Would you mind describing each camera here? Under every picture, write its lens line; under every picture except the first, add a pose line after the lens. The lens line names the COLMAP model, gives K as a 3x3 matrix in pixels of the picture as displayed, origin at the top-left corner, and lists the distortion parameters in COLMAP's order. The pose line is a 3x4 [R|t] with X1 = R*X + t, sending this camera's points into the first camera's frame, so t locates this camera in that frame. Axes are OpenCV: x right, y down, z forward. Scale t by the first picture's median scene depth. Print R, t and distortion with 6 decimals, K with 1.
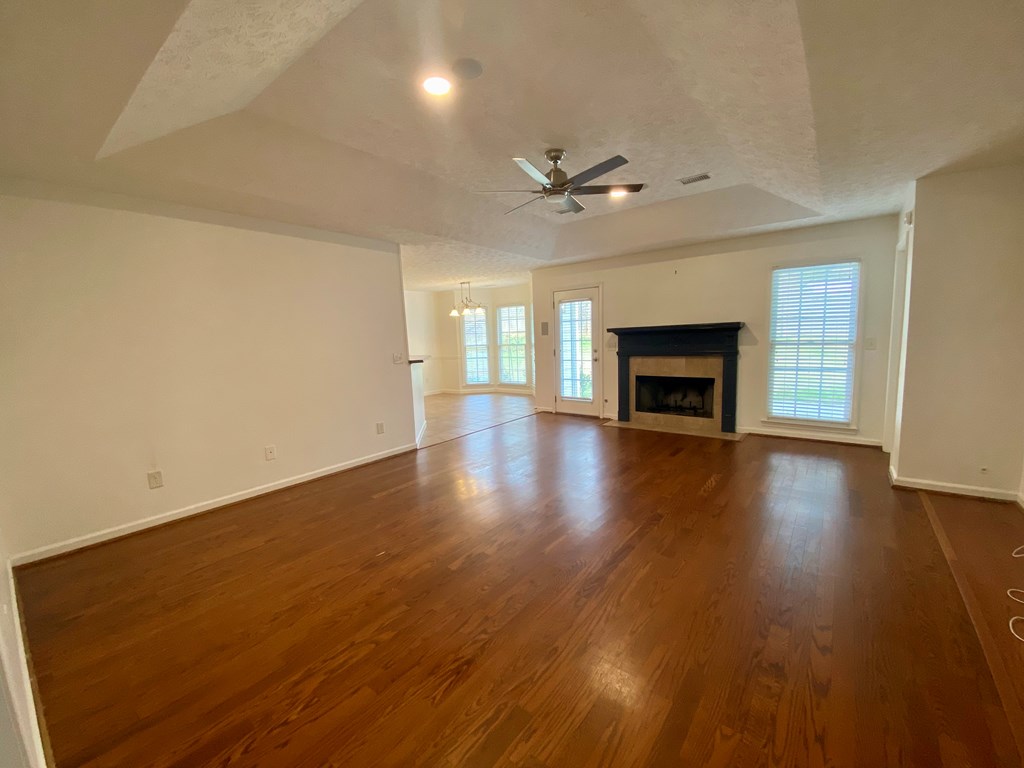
lens RADIAL K [[418.2, 0, 511.3], [0, 418.2, 386.2], [0, 0, 1]] dist [-0.001852, -0.004843]
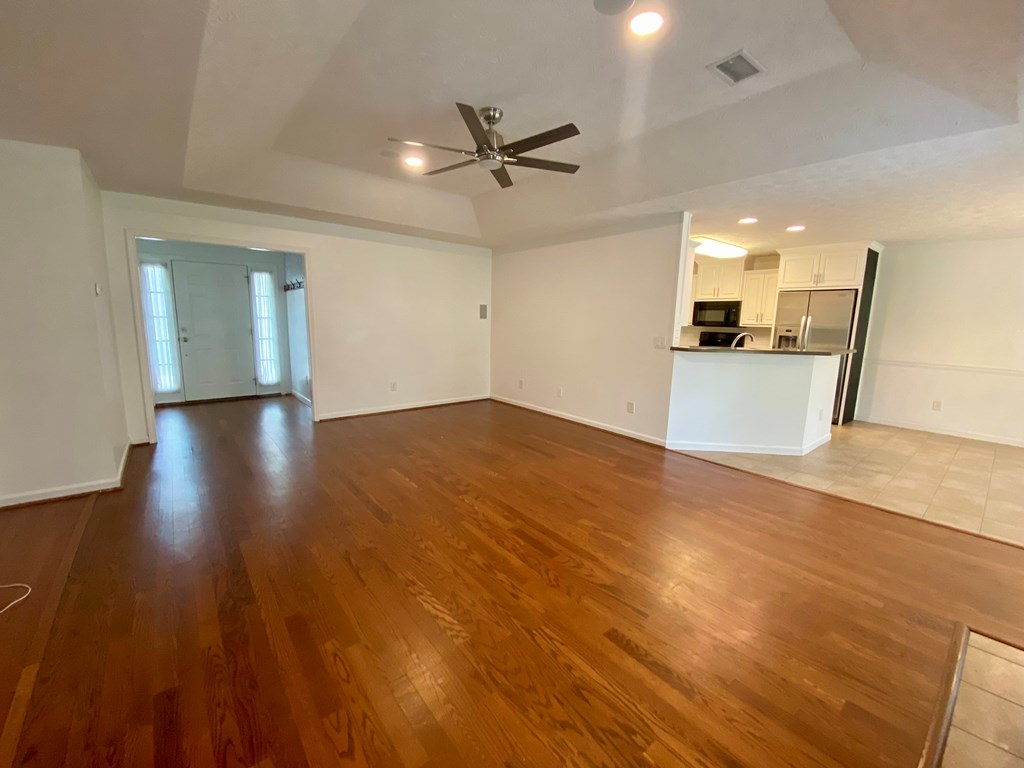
lens RADIAL K [[418.2, 0, 511.8], [0, 418.2, 382.9], [0, 0, 1]] dist [-0.001852, -0.004843]
pose [[-0.224433, 0.181769, -0.957387, 0.705713], [-0.125943, 0.968800, 0.213459, -0.136802], [0.966317, 0.168483, -0.194538, 0.883419]]
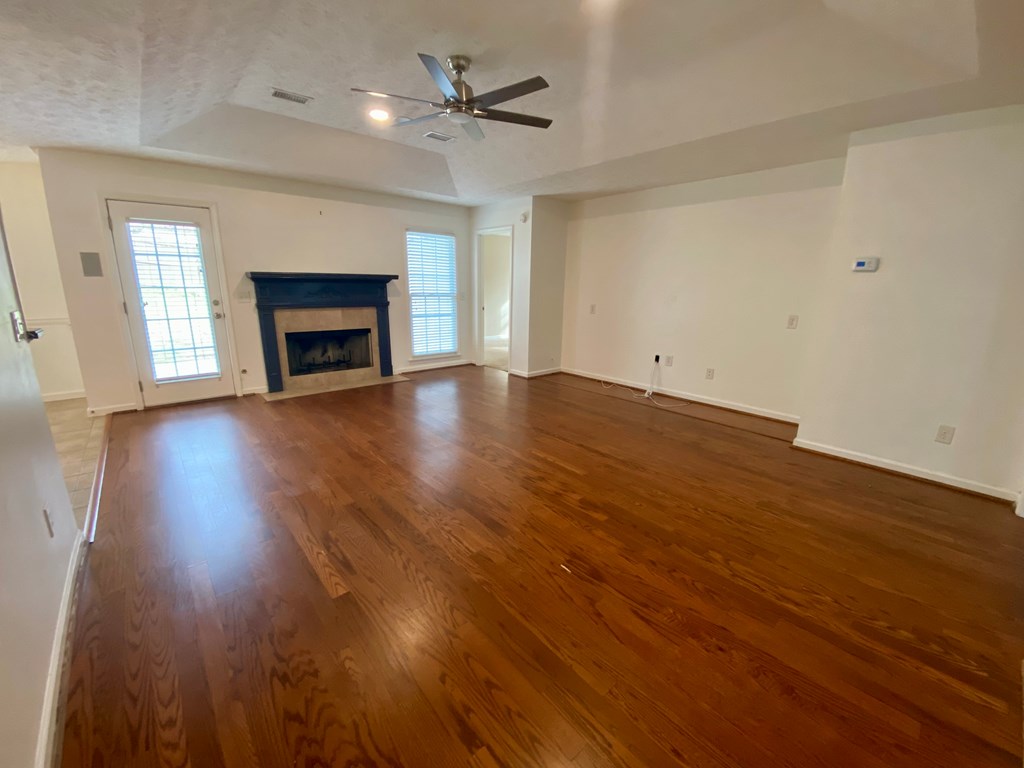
lens RADIAL K [[418.2, 0, 516.3], [0, 418.2, 382.6], [0, 0, 1]] dist [-0.001852, -0.004843]
pose [[0.181276, -0.188613, 0.965176, -0.531835], [0.098314, 0.979995, 0.173043, -0.033757], [-0.978506, 0.063522, 0.196193, 0.494214]]
